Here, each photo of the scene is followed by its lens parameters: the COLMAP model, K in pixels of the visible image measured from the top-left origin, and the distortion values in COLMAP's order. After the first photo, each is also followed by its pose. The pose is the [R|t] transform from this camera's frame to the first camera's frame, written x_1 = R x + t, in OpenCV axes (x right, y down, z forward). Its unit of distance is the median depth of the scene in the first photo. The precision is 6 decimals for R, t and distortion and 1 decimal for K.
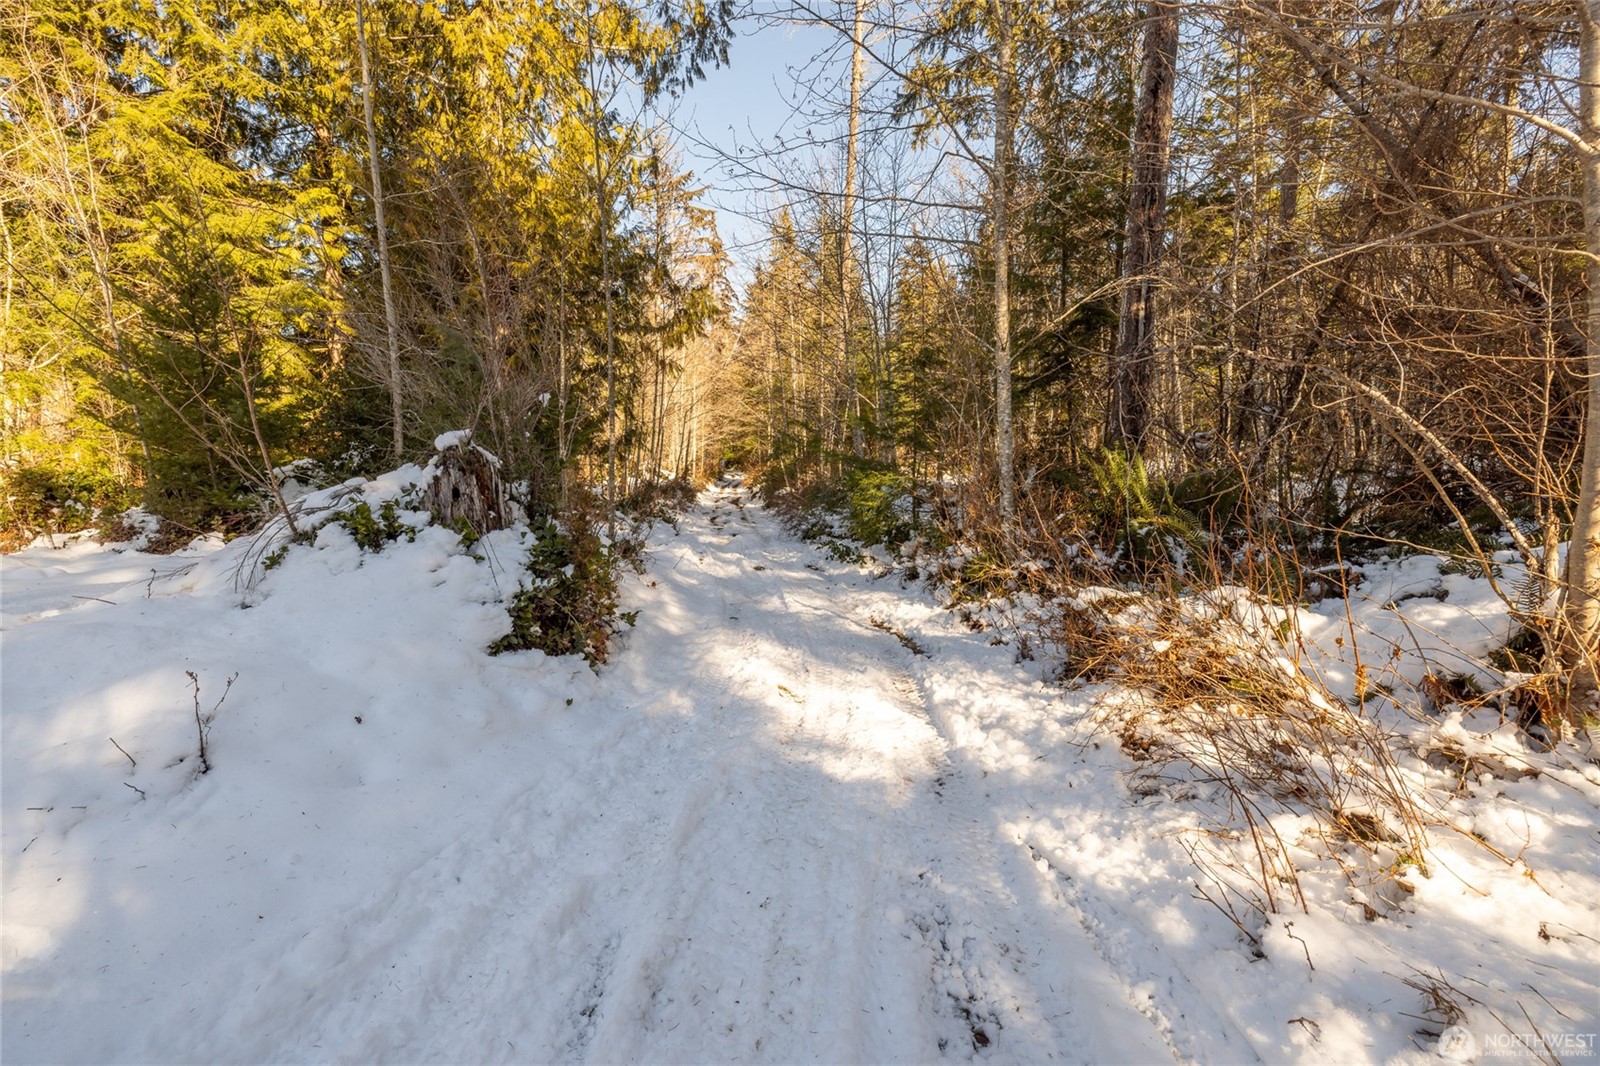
lens RADIAL K [[698.0, 0, 794.0], [0, 698.0, 530.8], [0, 0, 1]] dist [-0.025722, -0.000308]
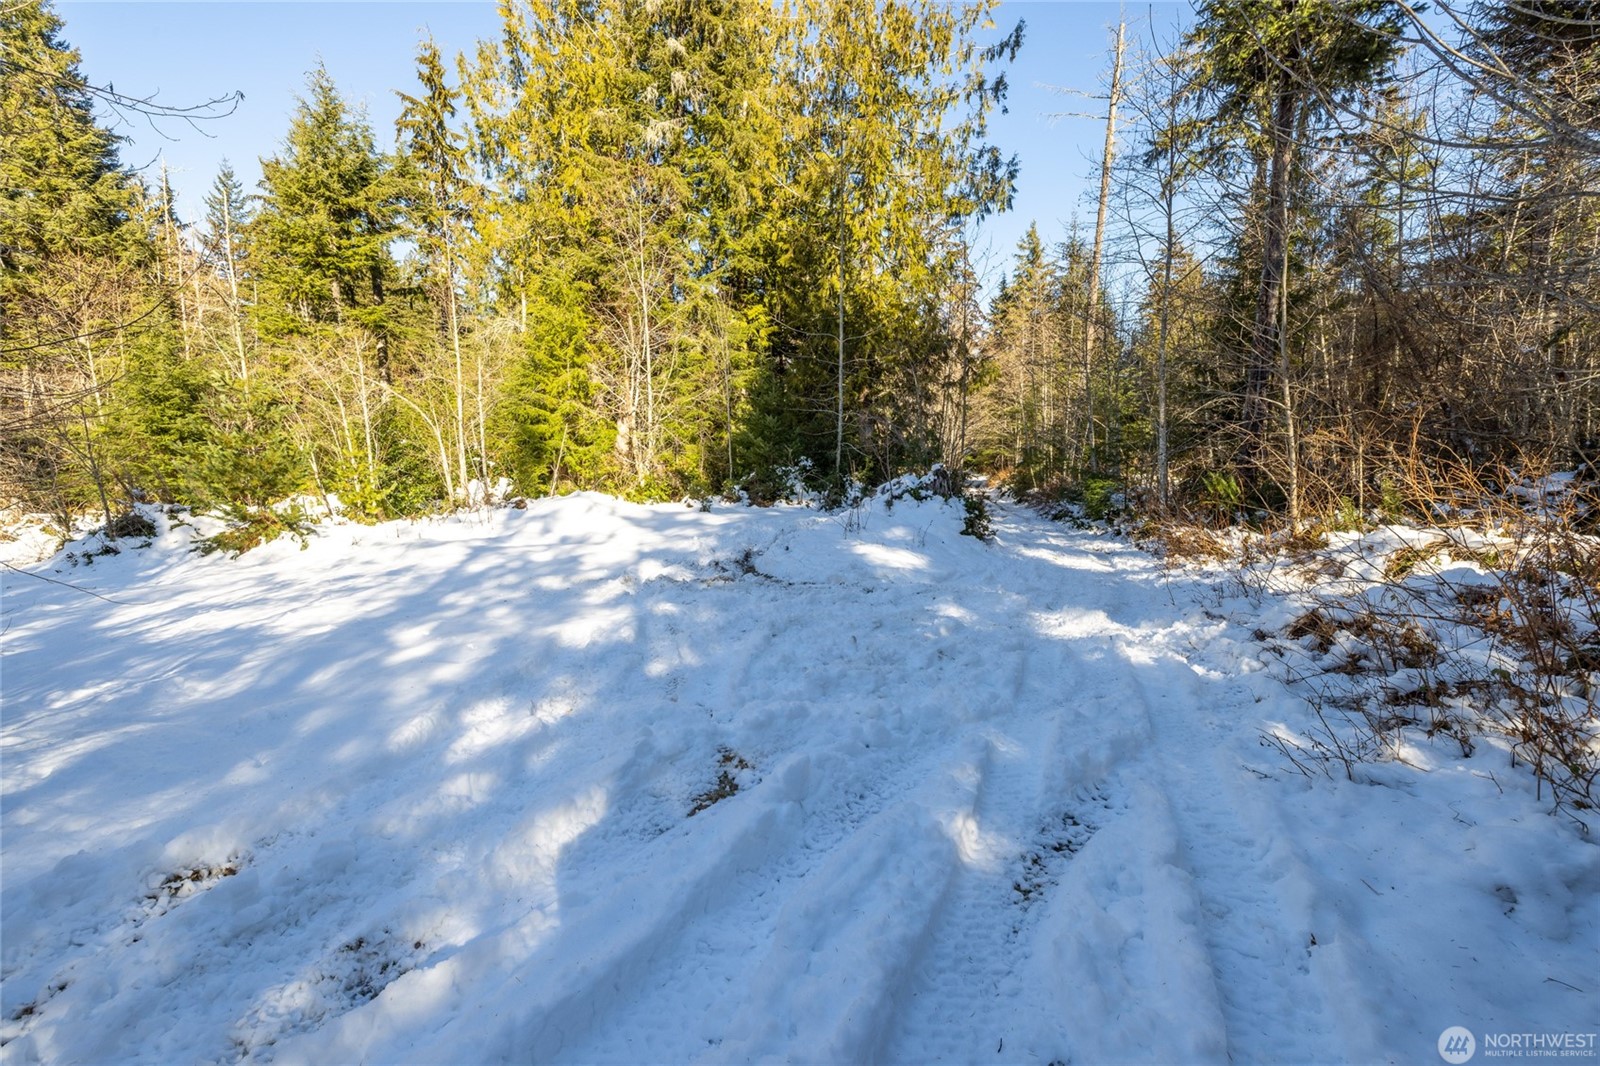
lens RADIAL K [[675.2, 0, 780.3], [0, 675.2, 517.4], [0, 0, 1]] dist [0.004315, 0.000340]
pose [[0.939548, 0.042400, -0.339783, -0.051150], [-0.048008, 0.998814, -0.008111, 0.053328], [0.339036, 0.023932, 0.940469, -0.732424]]
